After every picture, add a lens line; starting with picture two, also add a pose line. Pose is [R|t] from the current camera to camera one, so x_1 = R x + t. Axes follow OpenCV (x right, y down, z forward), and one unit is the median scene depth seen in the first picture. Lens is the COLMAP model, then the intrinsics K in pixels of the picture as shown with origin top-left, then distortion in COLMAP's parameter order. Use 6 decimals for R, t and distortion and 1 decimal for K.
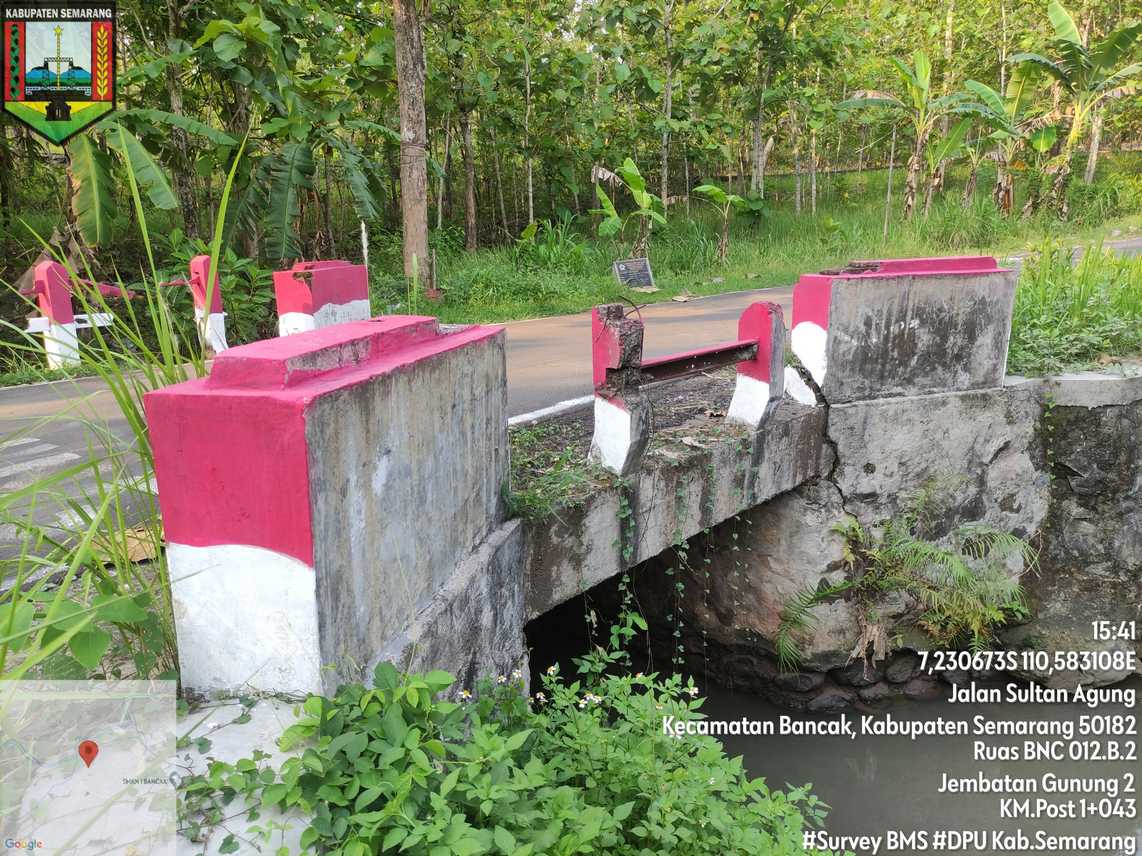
lens RADIAL K [[843.6, 0, 565.4], [0, 843.6, 429.7], [0, 0, 1]] dist [0.043226, -0.040459]
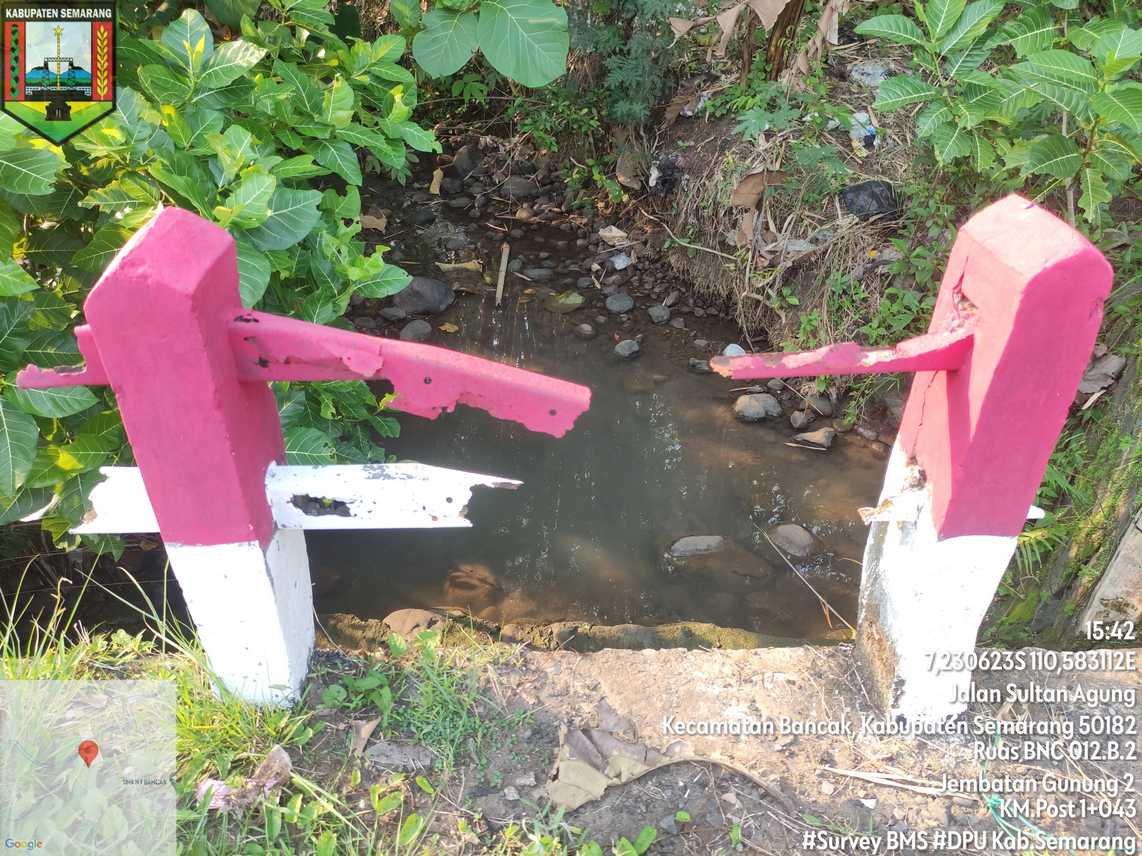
lens RADIAL K [[843.6, 0, 567.3], [0, 843.6, 432.4], [0, 0, 1]] dist [0.043226, -0.040459]
pose [[0.646857, 0.459261, -0.608815, -0.520063], [-0.176523, 0.866818, 0.466334, -0.319298], [0.741900, -0.194181, 0.641777, 1.162343]]
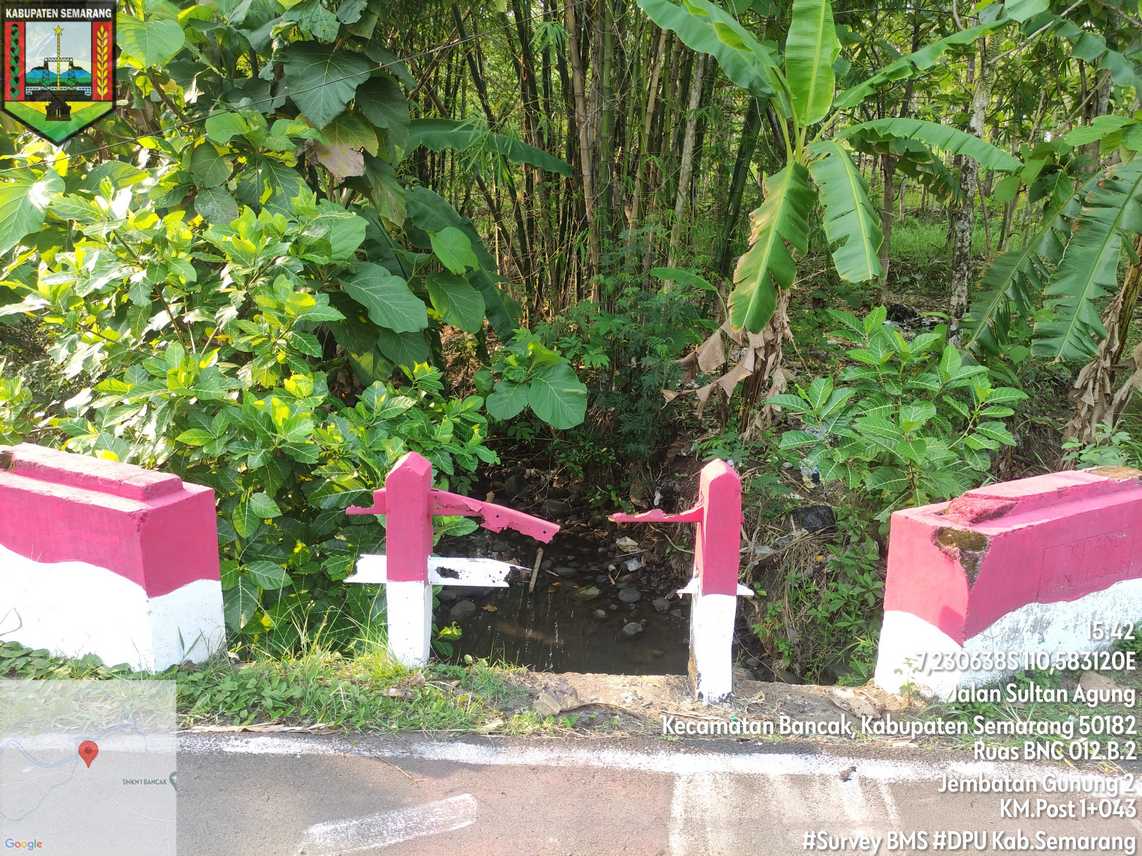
lens RADIAL K [[843.6, 0, 574.6], [0, 843.6, 428.4], [0, 0, 1]] dist [0.043226, -0.040459]
pose [[0.608281, 0.206728, -0.766327, -0.197760], [-0.204660, 0.973689, 0.100215, -0.352204], [0.766882, 0.095878, 0.634586, 0.930107]]
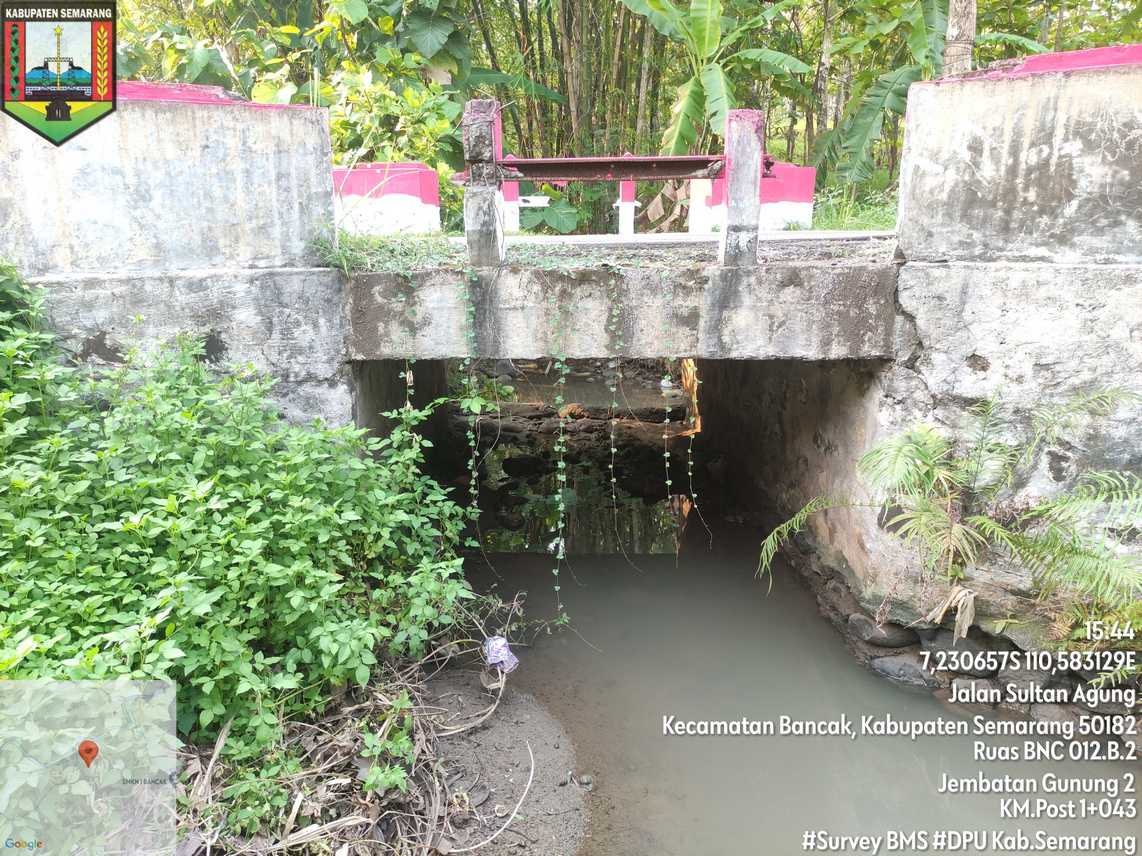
lens RADIAL K [[843.6, 0, 569.8], [0, 843.6, 429.5], [0, 0, 1]] dist [0.043226, -0.040459]
pose [[0.616106, 0.196831, -0.762674, 0.712182], [-0.178890, 0.977937, 0.107875, 0.085866], [0.767080, 0.069972, 0.637724, 0.291376]]
